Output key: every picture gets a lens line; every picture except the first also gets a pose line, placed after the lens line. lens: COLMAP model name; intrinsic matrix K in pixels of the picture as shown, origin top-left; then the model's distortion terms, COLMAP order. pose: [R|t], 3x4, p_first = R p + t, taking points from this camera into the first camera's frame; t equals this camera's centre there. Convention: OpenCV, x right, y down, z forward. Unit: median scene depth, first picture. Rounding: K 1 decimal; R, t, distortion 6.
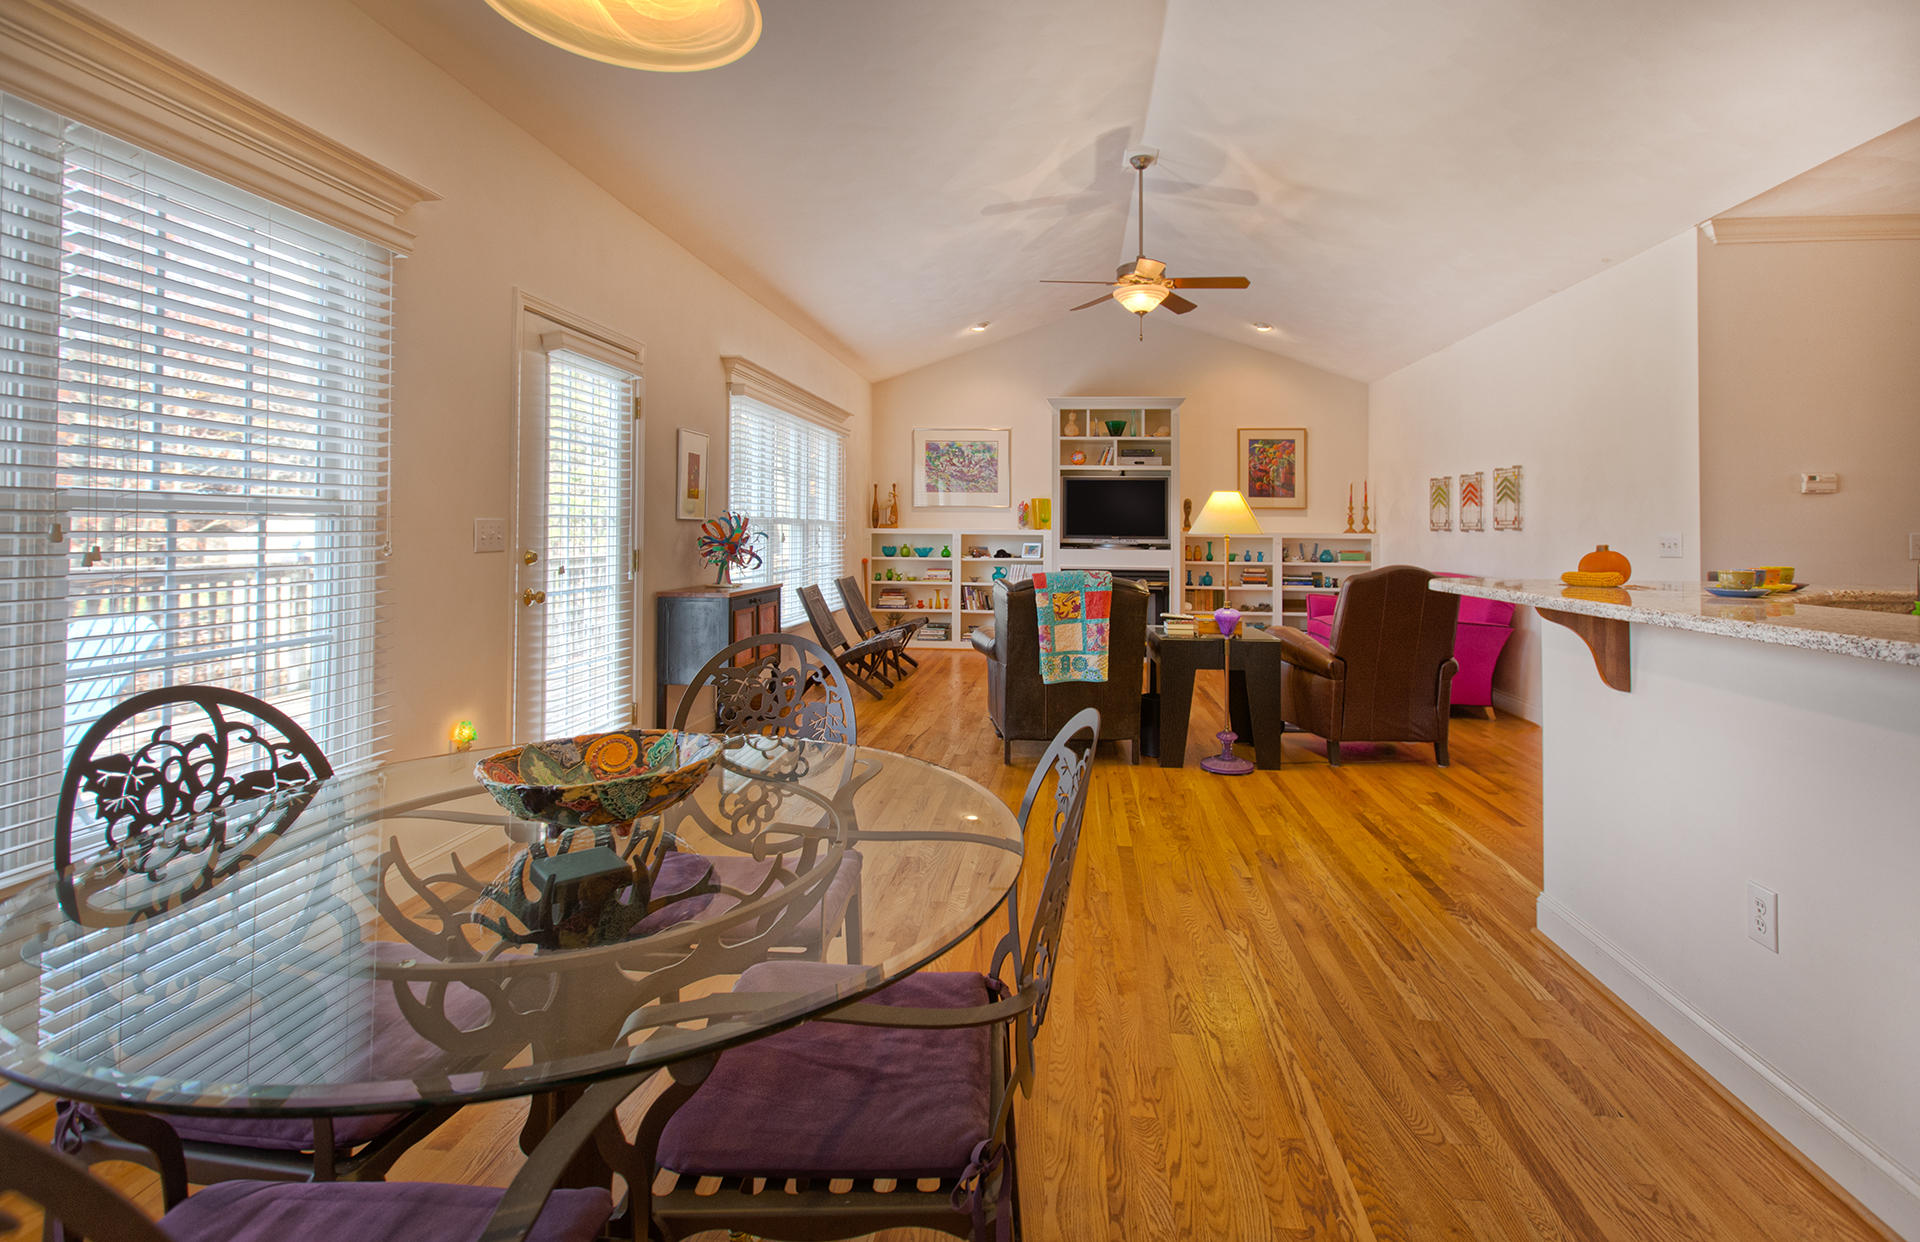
lens RADIAL K [[850.4, 0, 963.8], [0, 850.4, 532.7], [0, 0, 1]] dist [-0.000486, 0.000009]
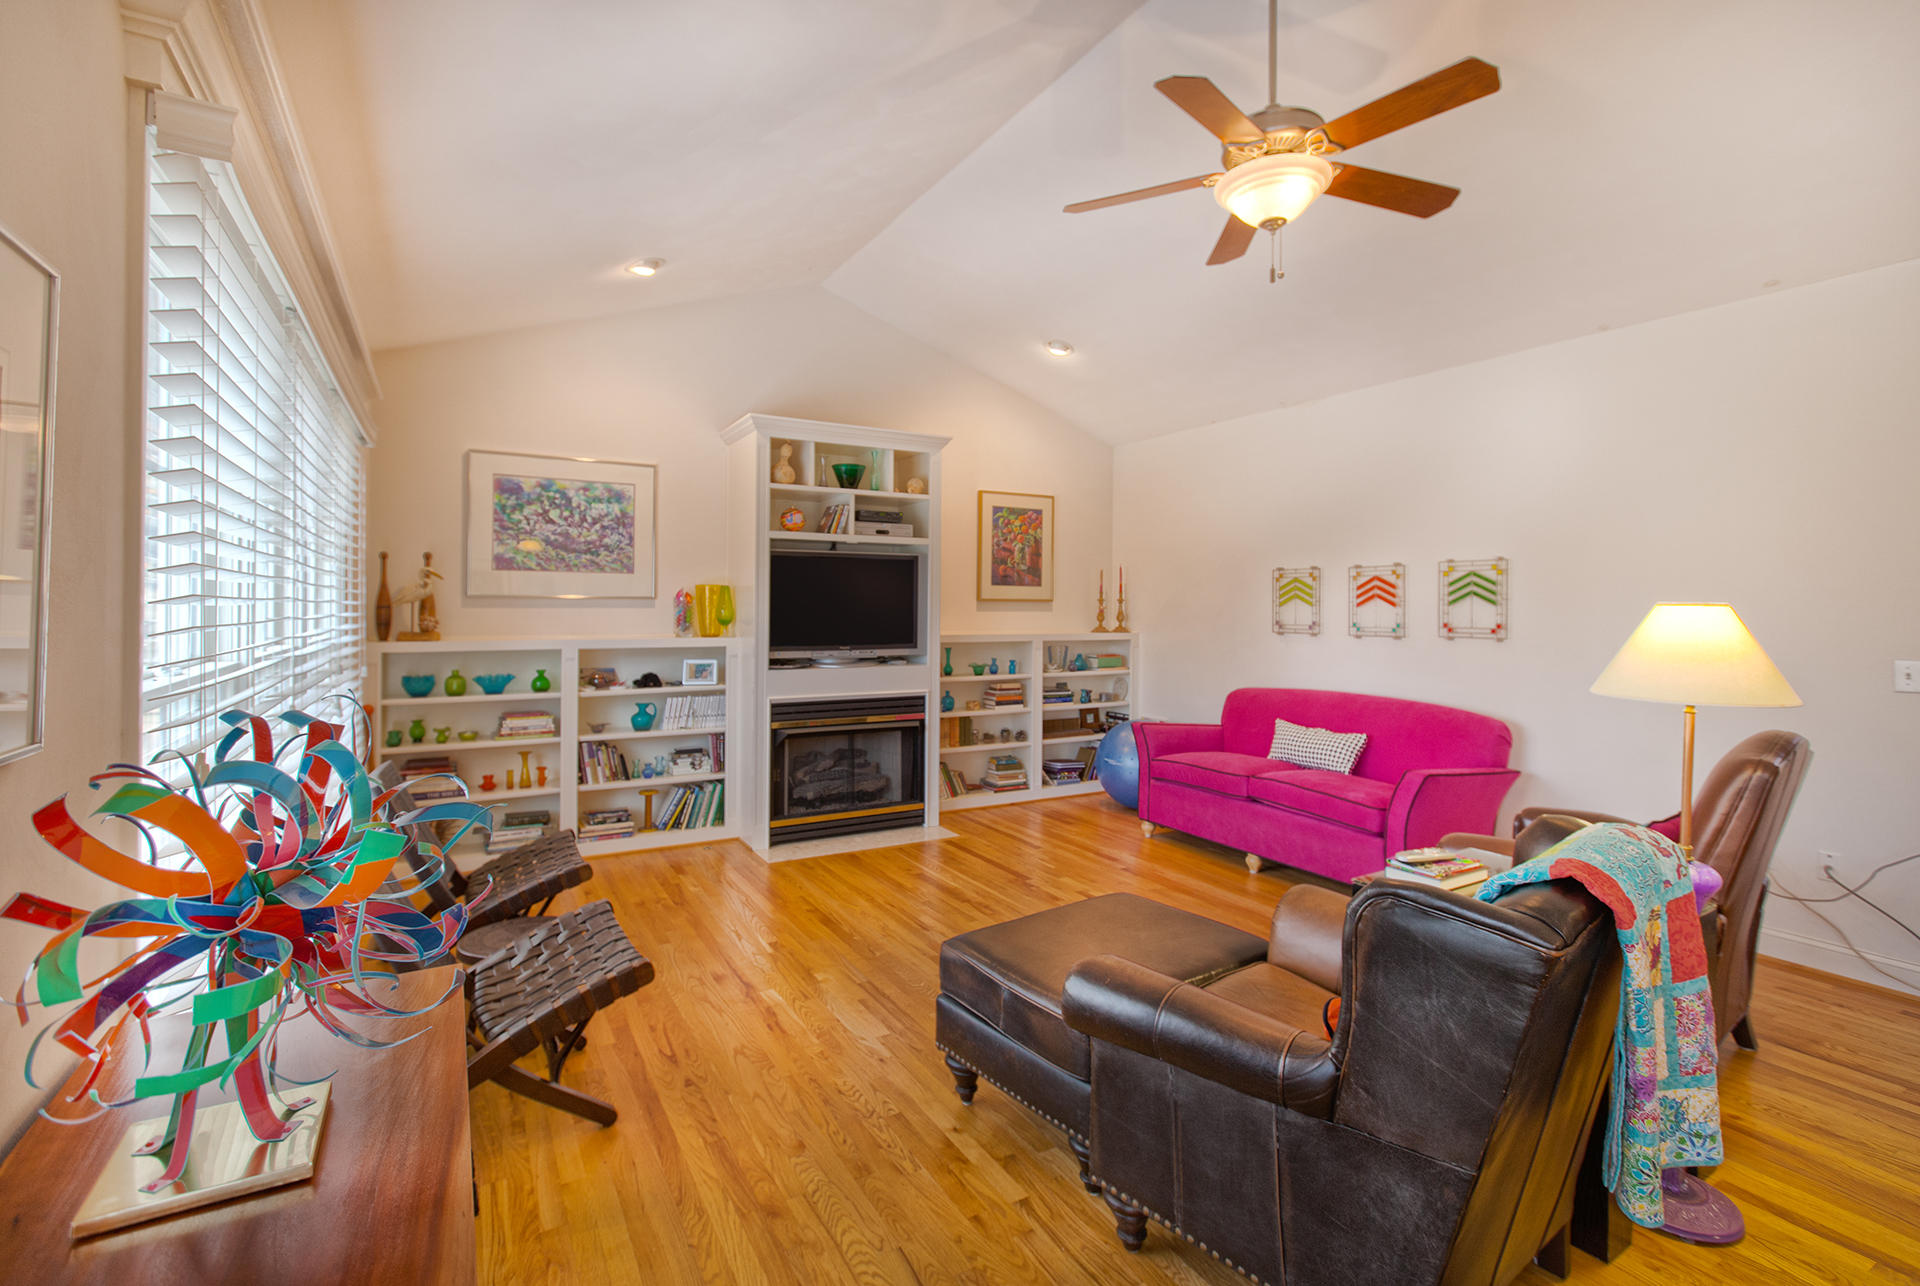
lens RADIAL K [[904.6, 0, 955.3], [0, 904.6, 614.8], [0, 0, 1]] dist [0.000873, 0.000090]
pose [[0.822973, -0.010940, 0.567975, -0.134478], [0.007227, 0.999935, 0.008788, -0.023876], [-0.568034, -0.003127, 0.822999, 0.383193]]
